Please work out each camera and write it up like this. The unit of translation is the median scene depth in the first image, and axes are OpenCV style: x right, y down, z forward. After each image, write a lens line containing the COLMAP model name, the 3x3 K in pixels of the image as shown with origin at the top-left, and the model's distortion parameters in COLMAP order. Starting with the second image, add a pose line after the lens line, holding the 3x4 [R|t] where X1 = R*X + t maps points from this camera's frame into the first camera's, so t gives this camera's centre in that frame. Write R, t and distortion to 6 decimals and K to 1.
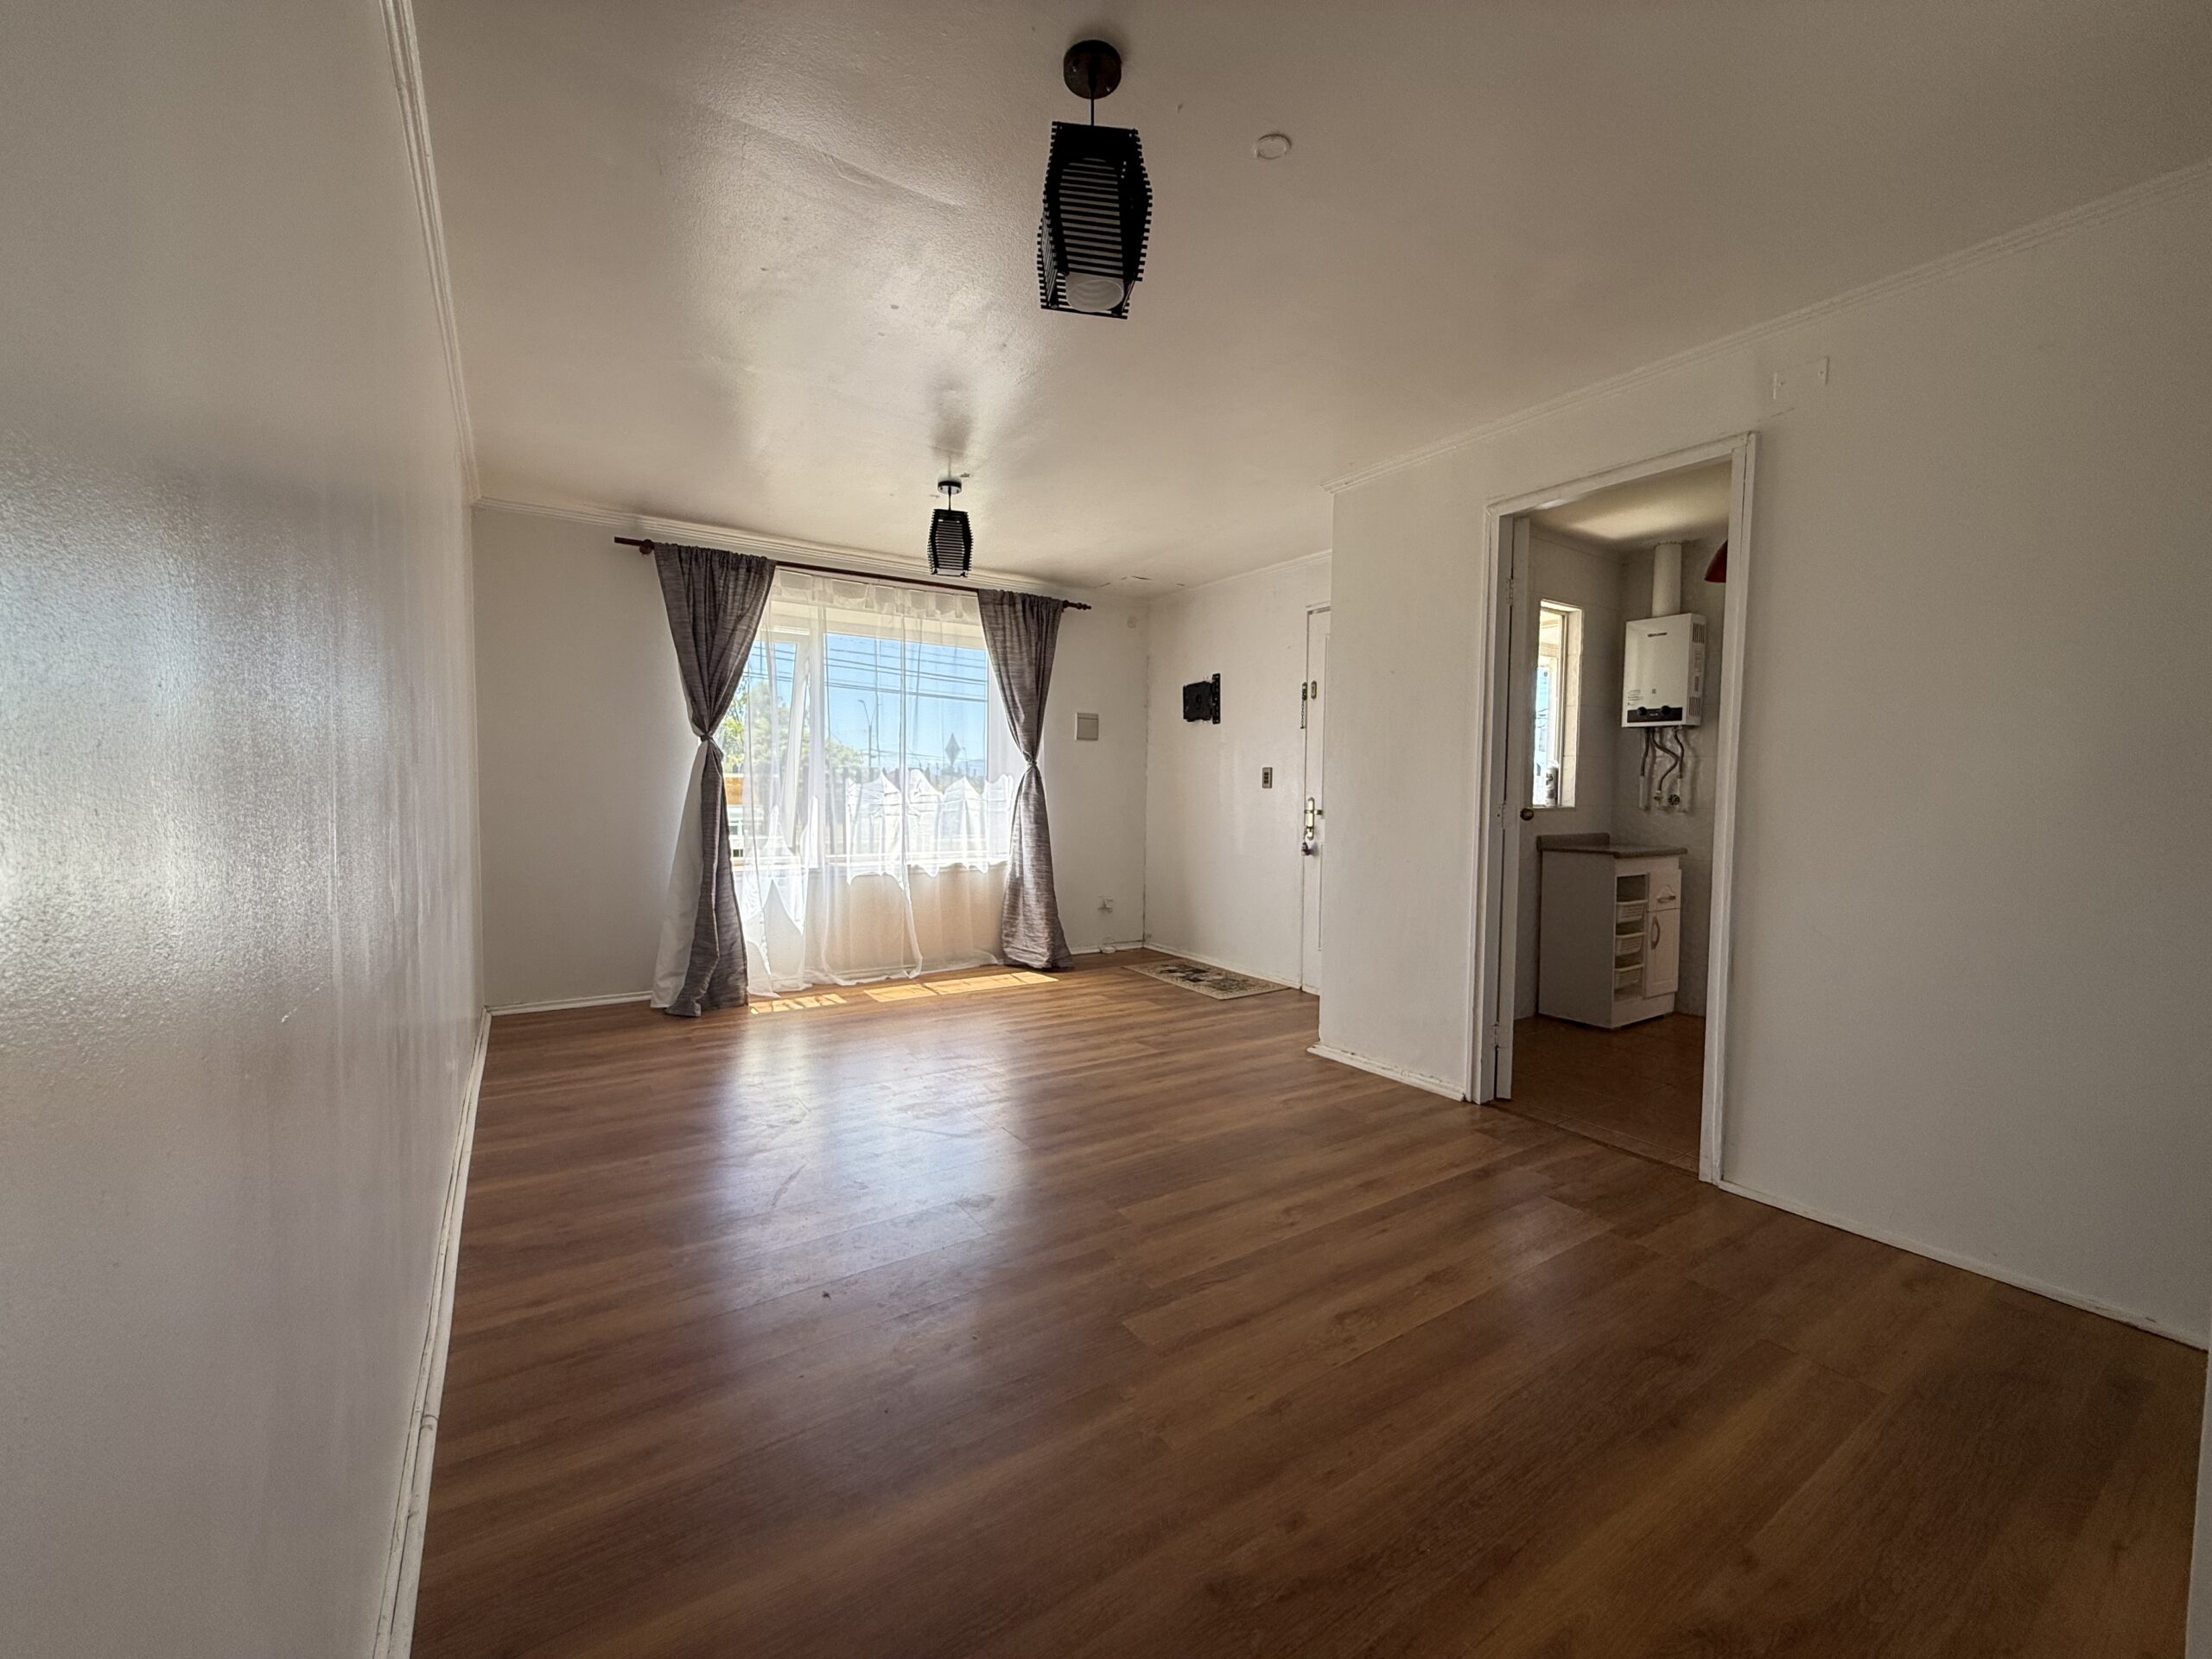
lens RADIAL K [[885.1, 0, 1100.1], [0, 885.1, 829.8], [0, 0, 1]] dist [0.000286, 0.000194]
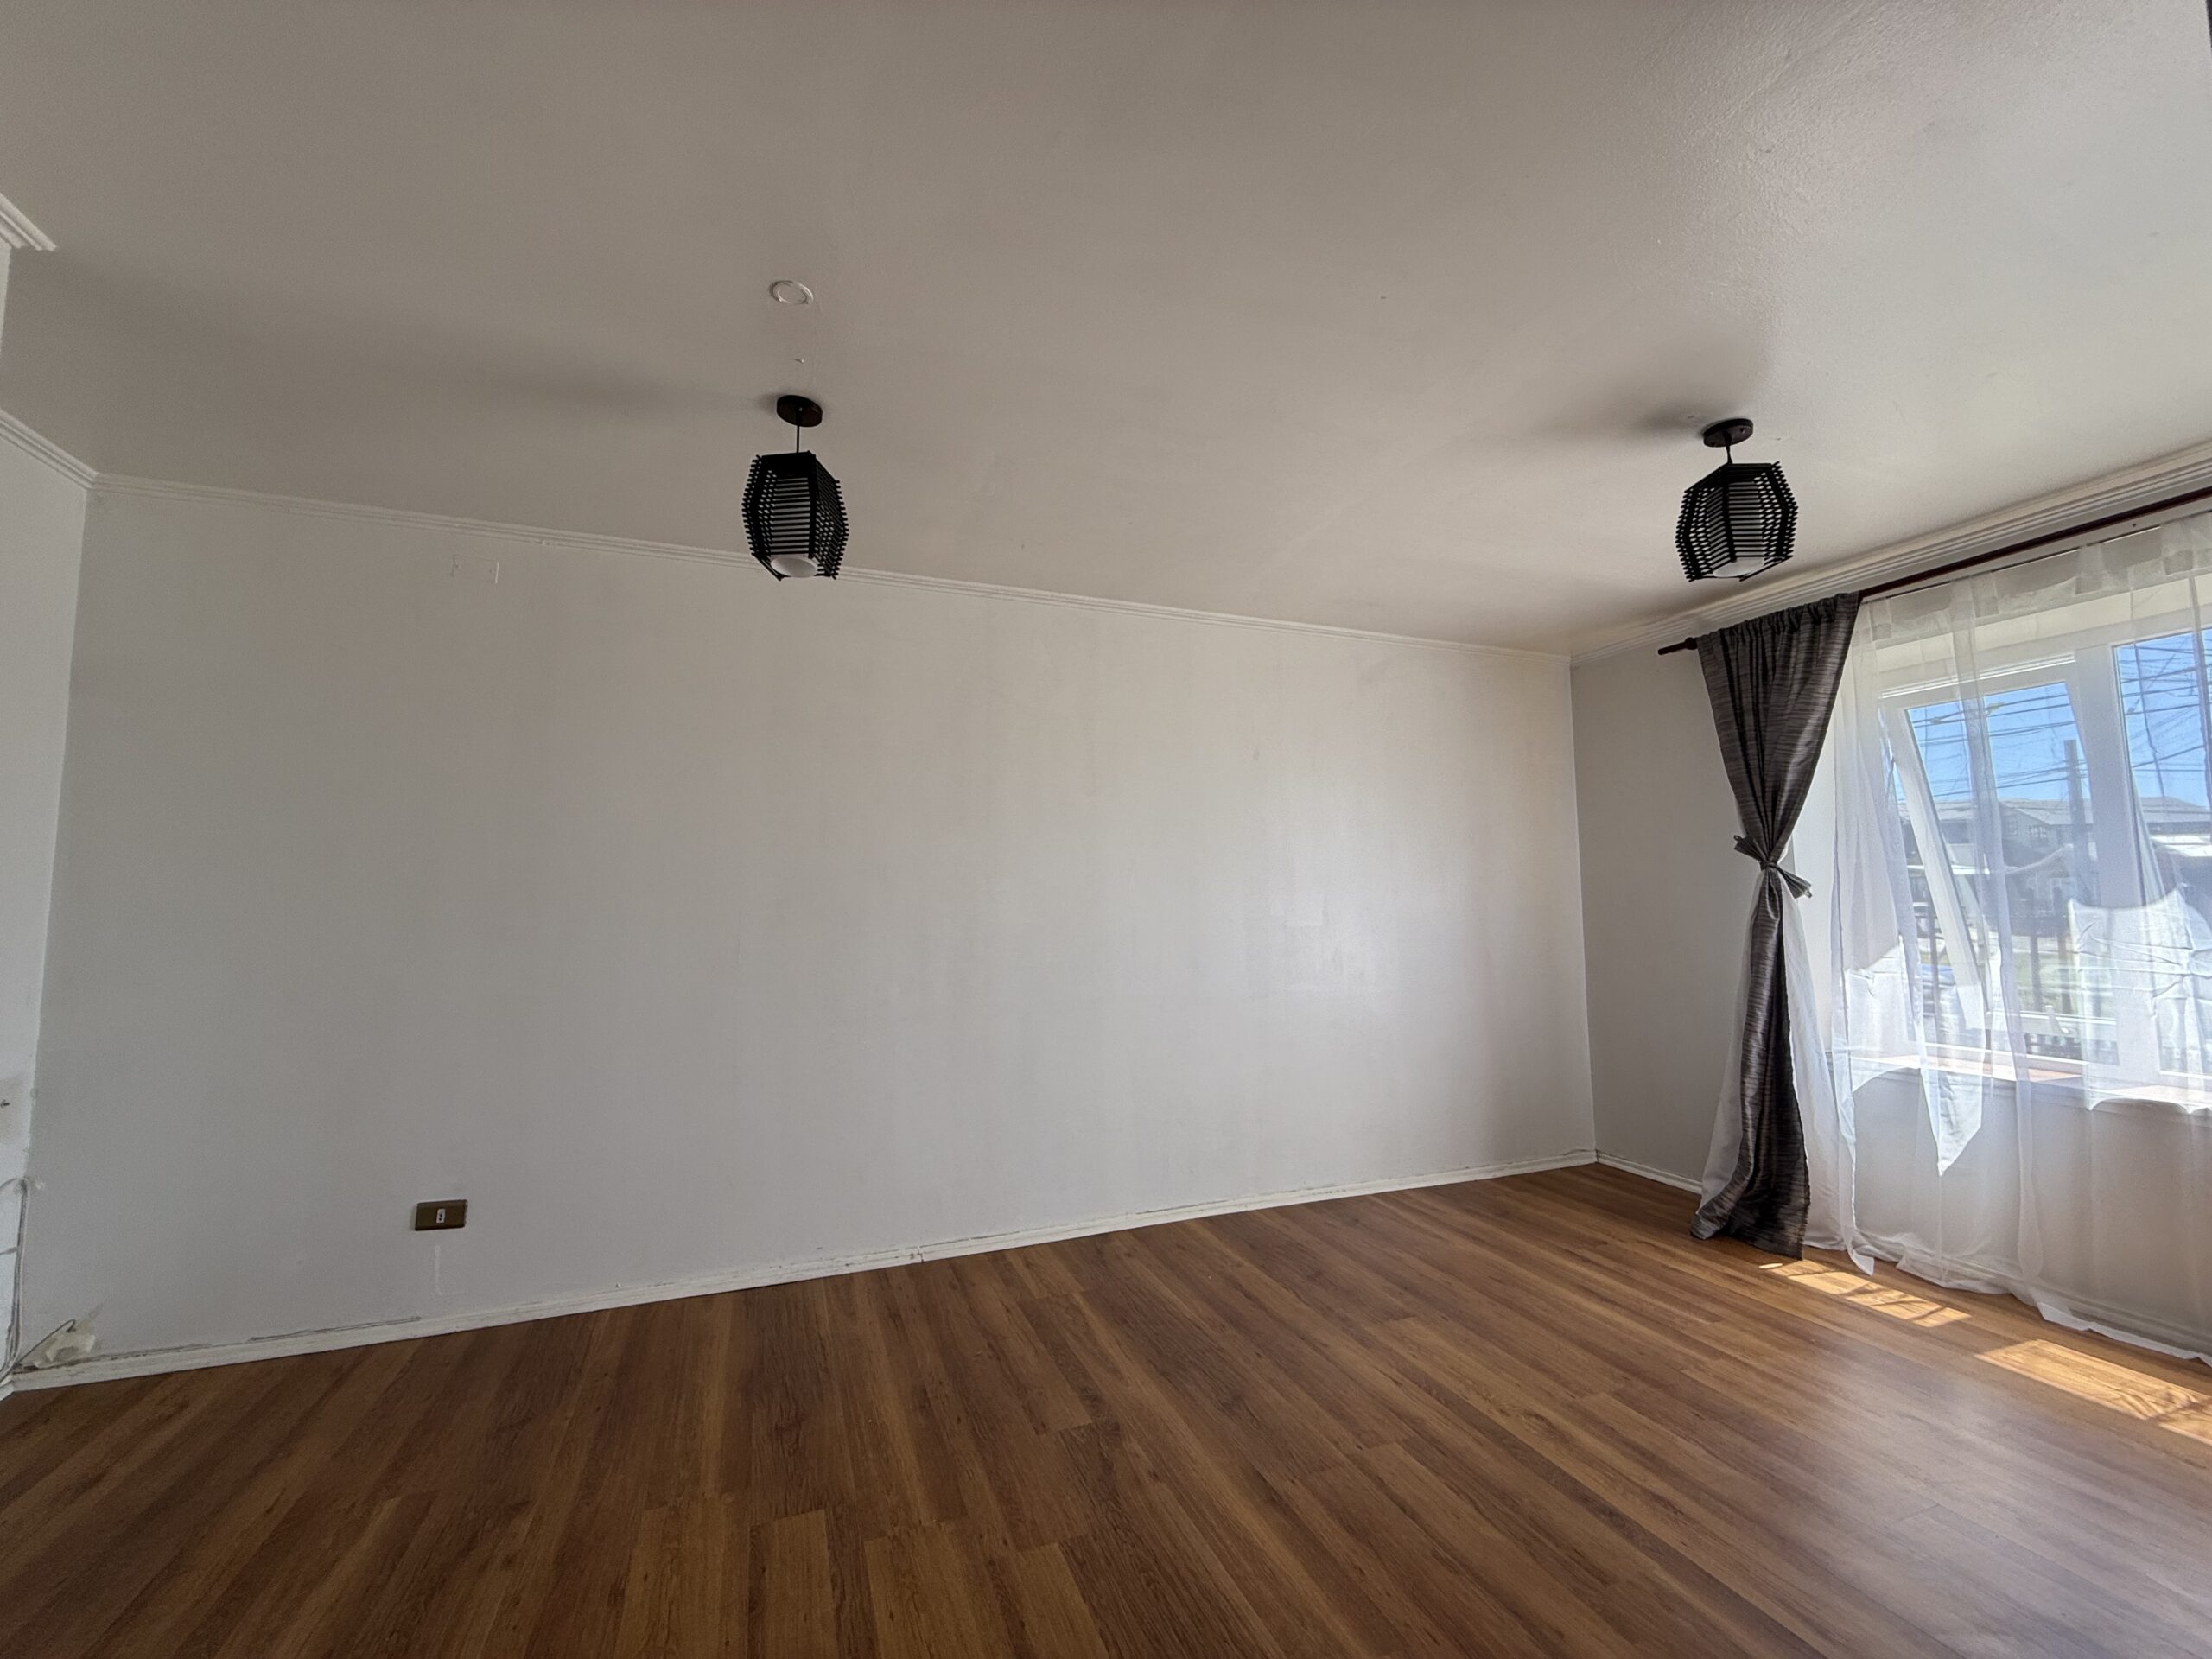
lens RADIAL K [[885.1, 0, 1100.1], [0, 885.1, 829.8], [0, 0, 1]] dist [0.000286, 0.000194]
pose [[-0.217492, -0.094597, -0.971467, 0.389098], [-0.043468, 0.995244, -0.087181, -0.043830], [0.975094, 0.023266, -0.220569, 0.599191]]
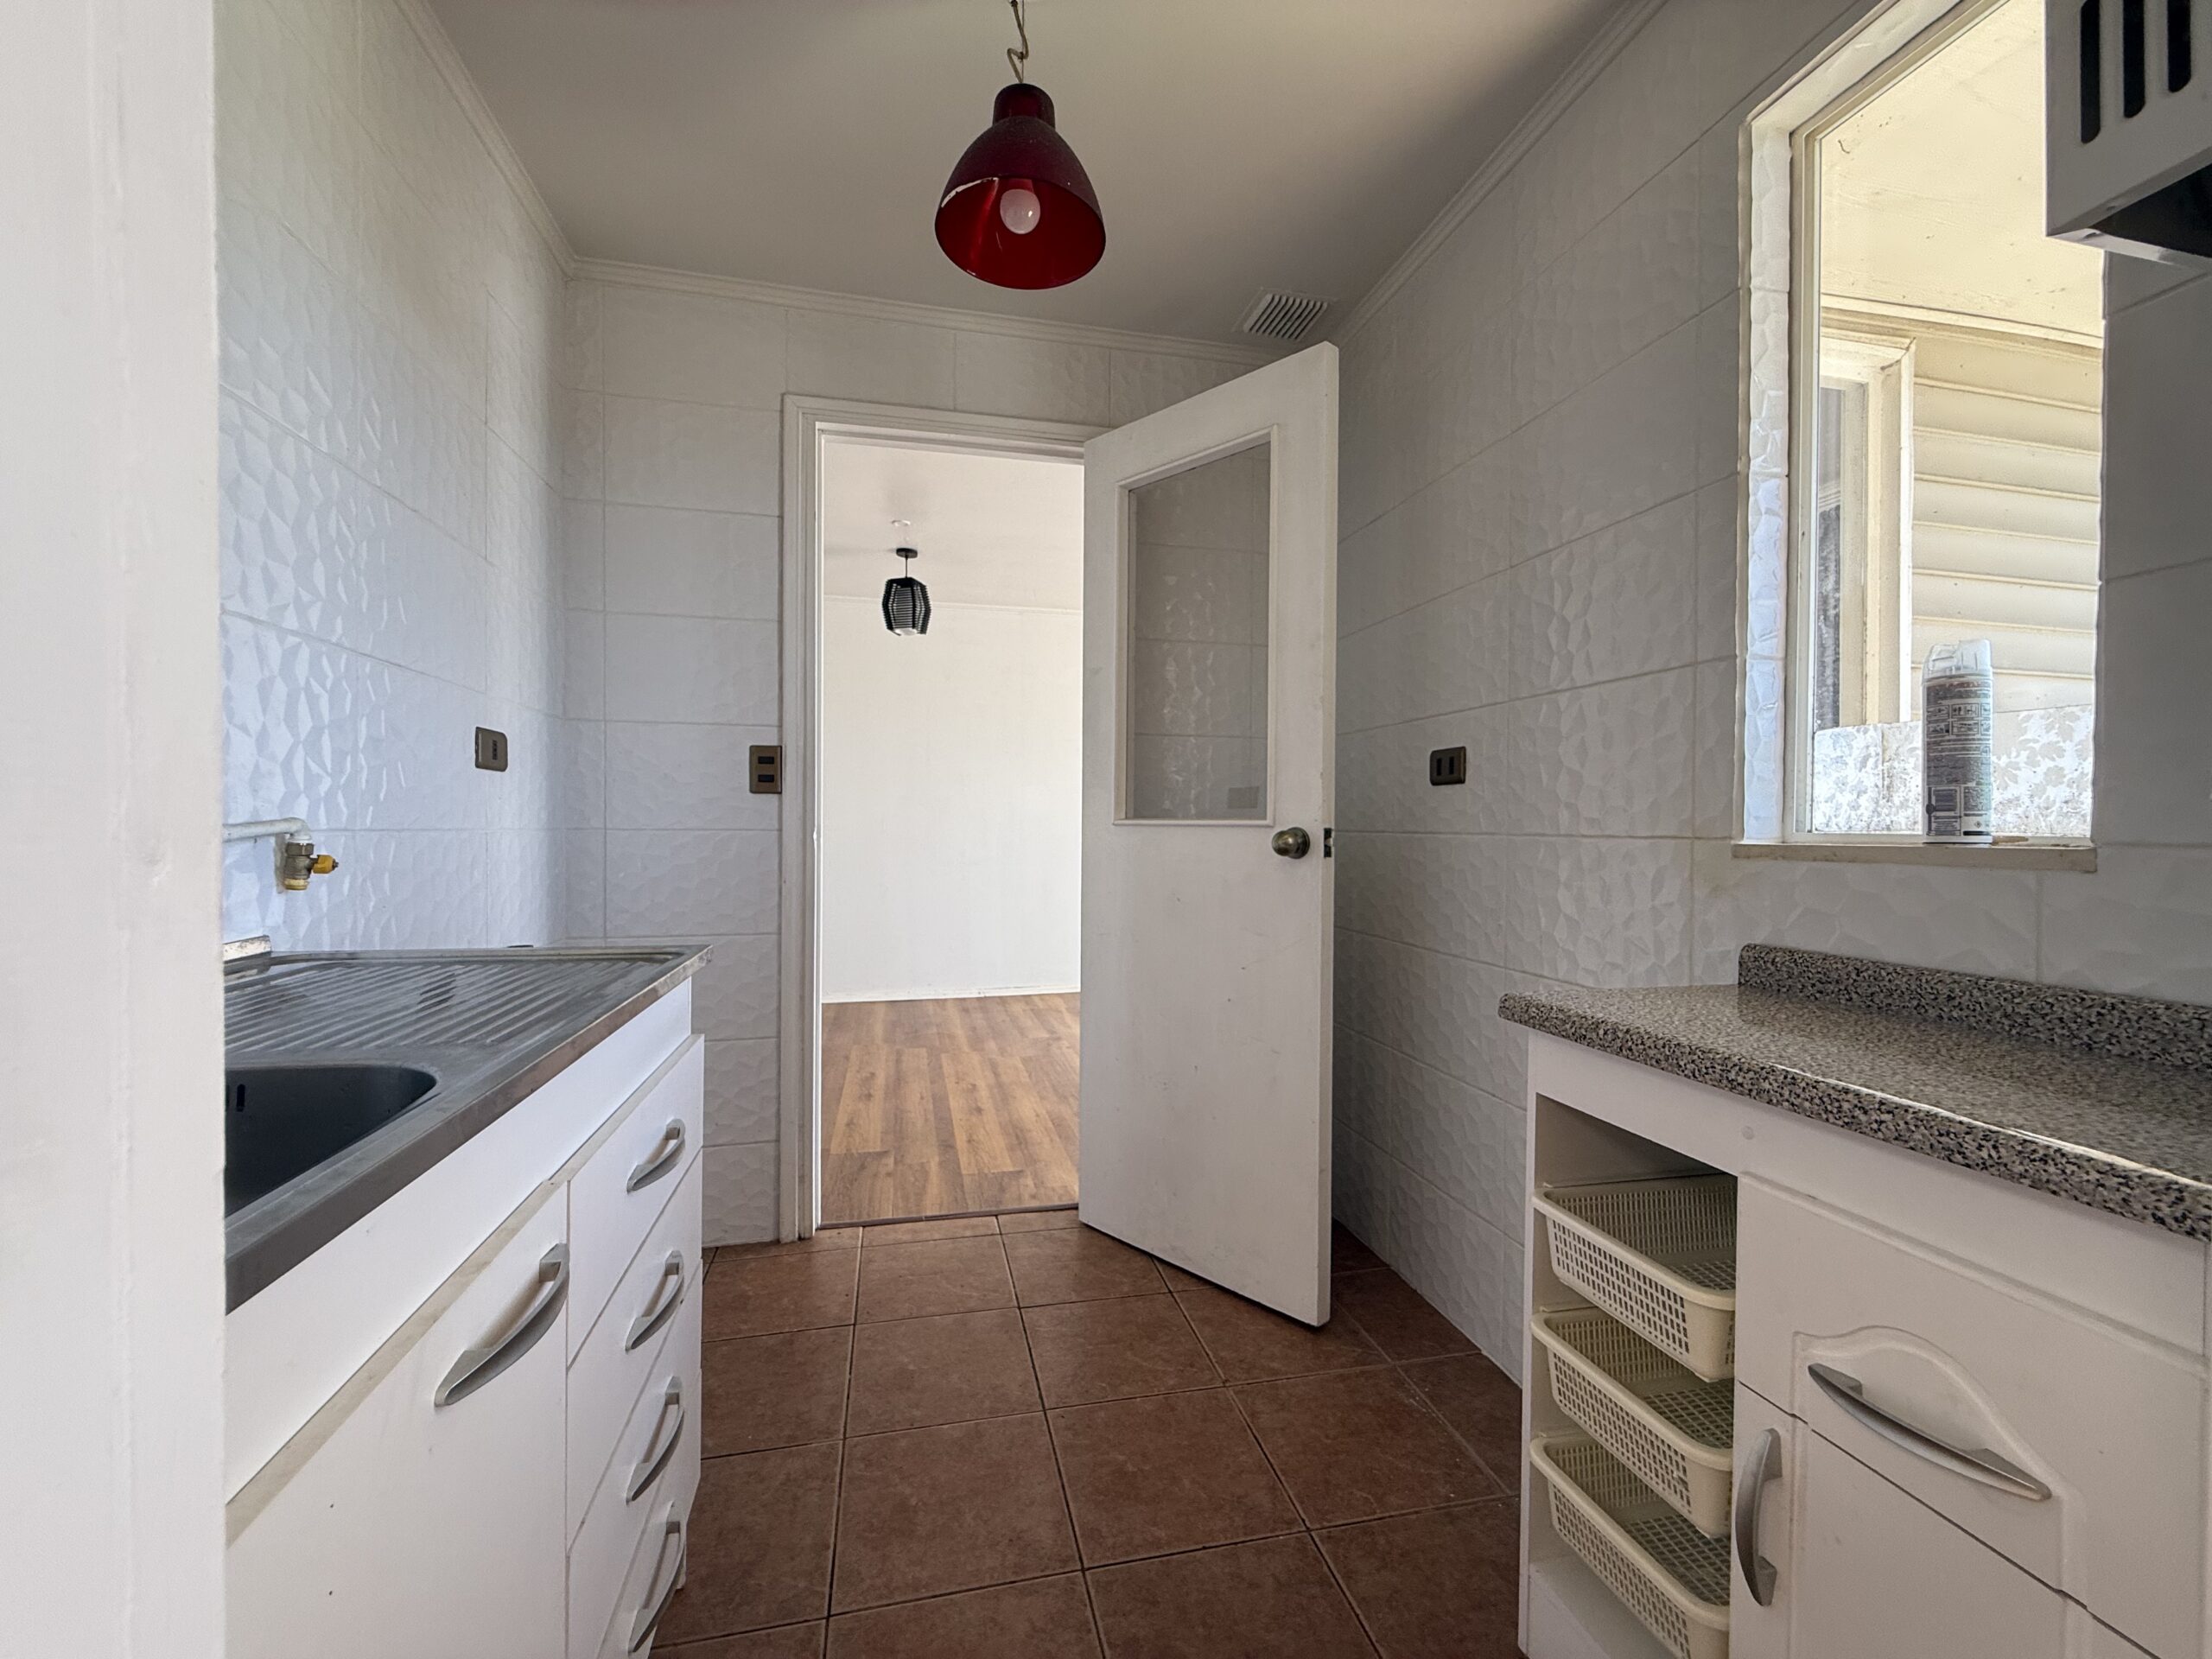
lens RADIAL K [[884.0, 0, 1097.3], [0, 884.0, 828.1], [0, 0, 1]] dist [-0.000016, -0.000162]
pose [[-0.352834, -0.010817, -0.935623, 0.803503], [-0.052818, 0.998569, 0.008374, -0.019285], [0.934194, 0.052373, -0.352901, 0.877943]]
